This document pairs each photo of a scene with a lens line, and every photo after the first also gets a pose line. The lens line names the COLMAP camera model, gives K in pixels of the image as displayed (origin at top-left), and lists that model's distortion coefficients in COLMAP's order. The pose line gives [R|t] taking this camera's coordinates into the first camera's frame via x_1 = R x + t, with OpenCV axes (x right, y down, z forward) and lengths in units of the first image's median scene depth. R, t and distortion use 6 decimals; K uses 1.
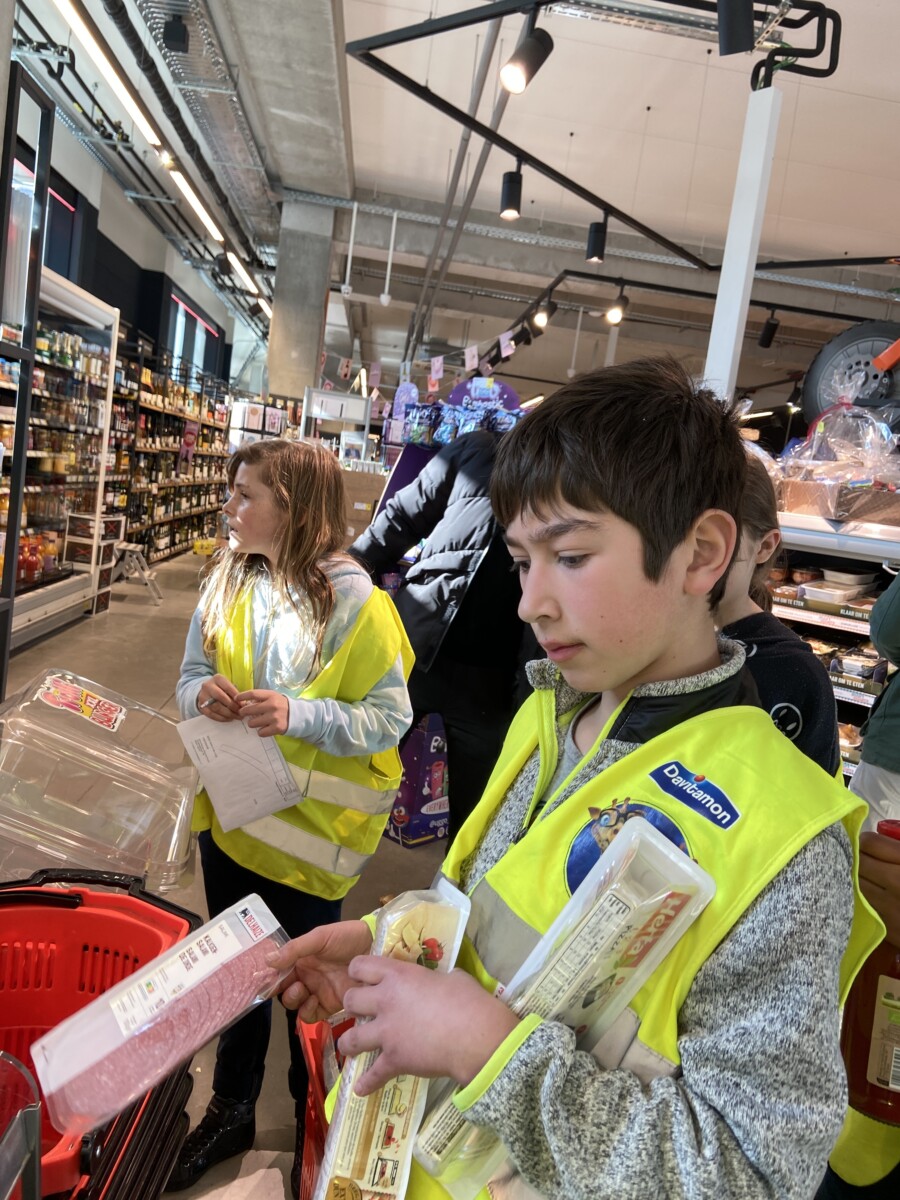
lens RADIAL K [[903.7, 0, 450.5], [0, 903.7, 616.0], [0, 0, 1]] dist [0.089538, -0.133541]
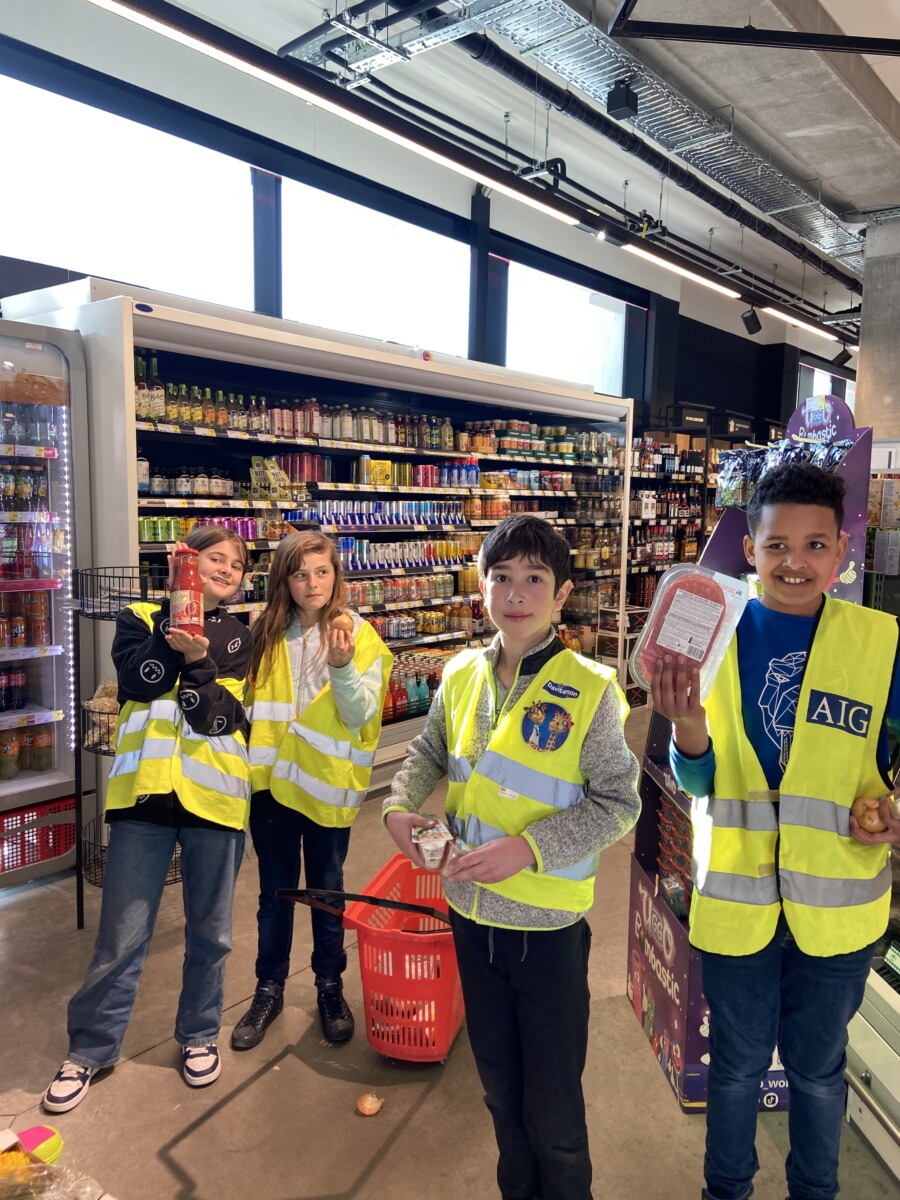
lens RADIAL K [[903.7, 0, 450.5], [0, 903.7, 616.0], [0, 0, 1]] dist [0.089538, -0.133541]
pose [[0.701103, -0.038112, -0.712040, 0.178988], [-0.022635, 0.996878, -0.075645, -0.024777], [0.712700, 0.069152, 0.698052, 0.195500]]
